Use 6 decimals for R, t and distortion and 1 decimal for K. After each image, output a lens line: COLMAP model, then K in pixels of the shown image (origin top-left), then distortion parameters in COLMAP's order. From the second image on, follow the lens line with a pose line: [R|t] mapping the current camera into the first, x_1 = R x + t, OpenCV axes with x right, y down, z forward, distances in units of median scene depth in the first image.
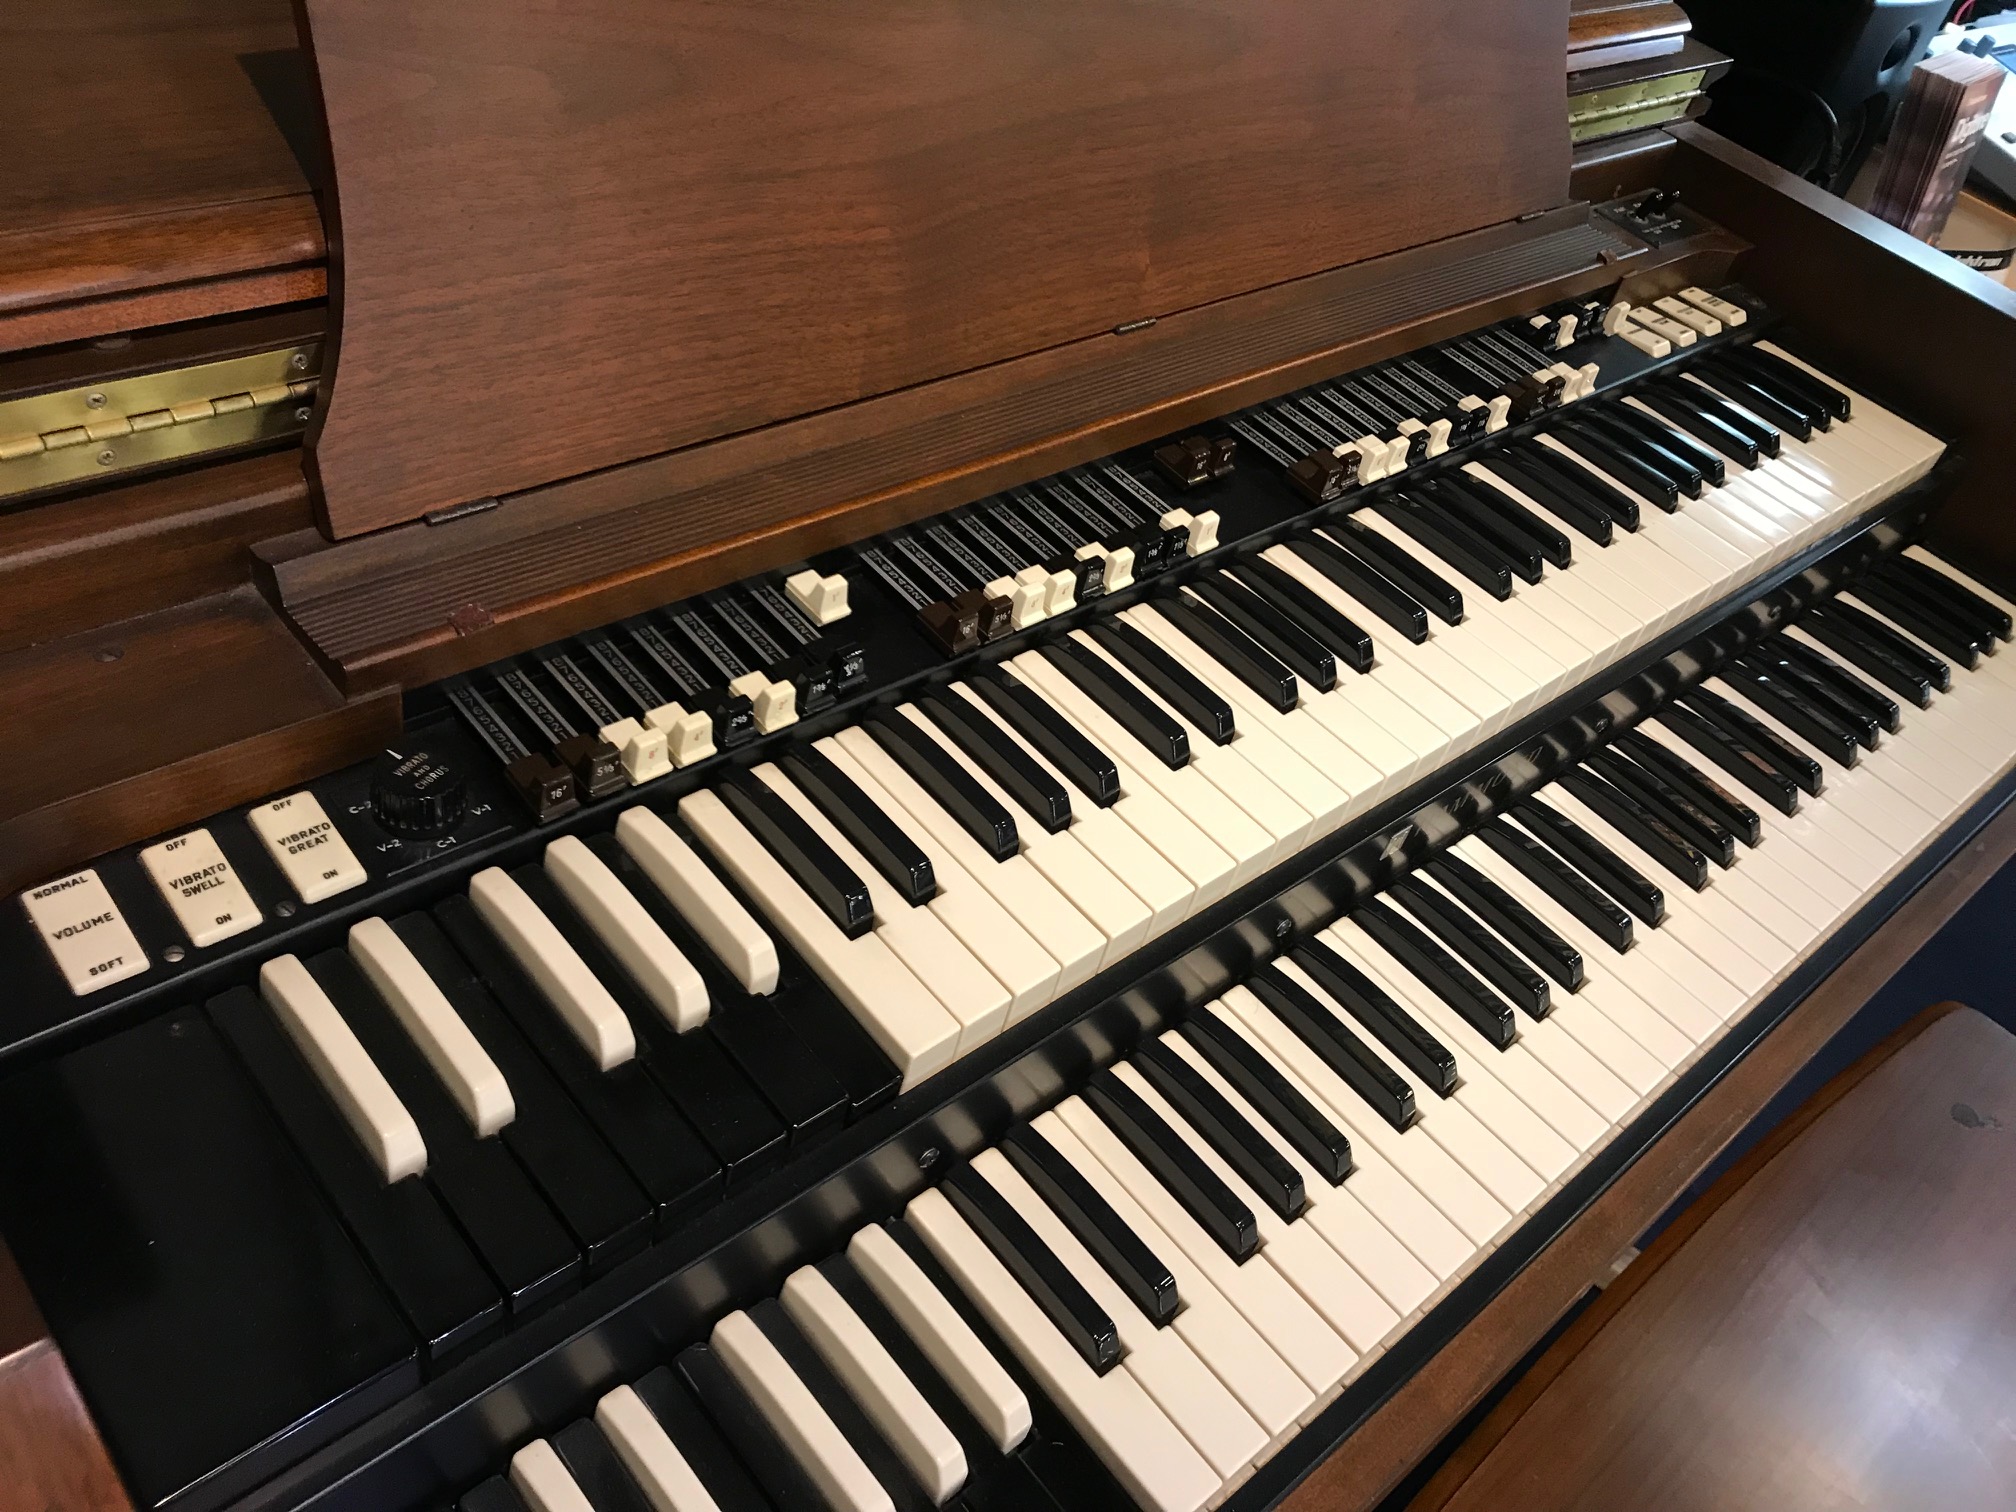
lens RADIAL K [[1637.8, 0, 1008.0], [0, 1637.8, 756.0], [0, 0, 1]] dist [0.034430, -0.003219]
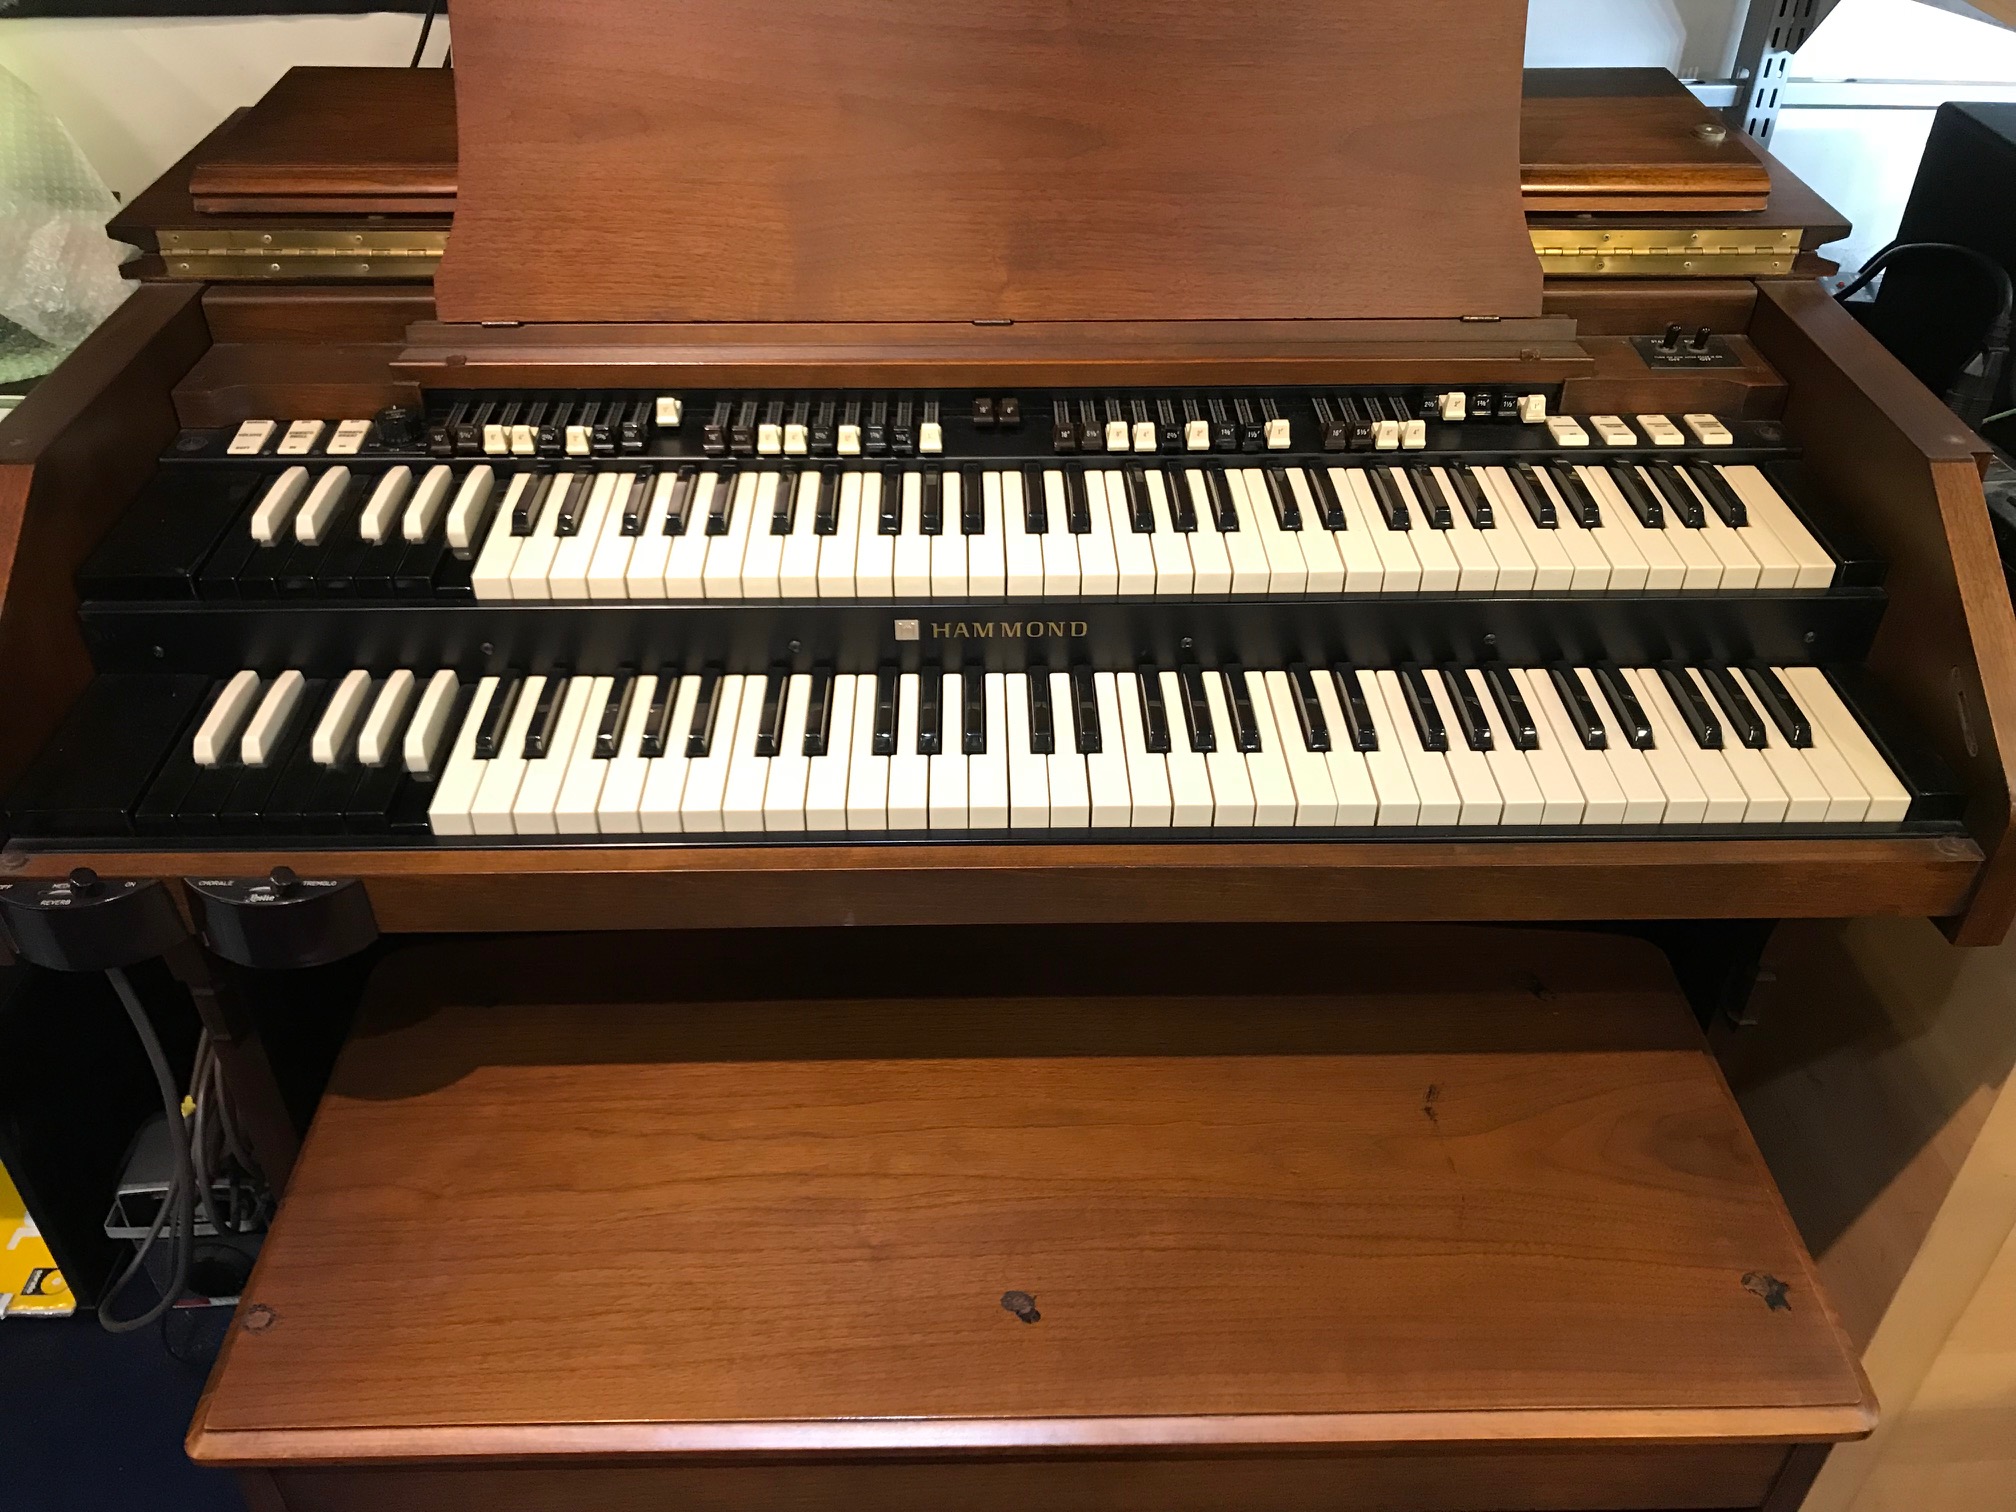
lens RADIAL K [[1637.8, 0, 1008.0], [0, 1637.8, 756.0], [0, 0, 1]] dist [0.034430, -0.003219]
pose [[0.738838, 0.225831, -0.634917, 1.477355], [-0.334629, 0.940756, -0.054785, 0.243488], [0.584930, 0.252938, 0.770636, -0.050686]]
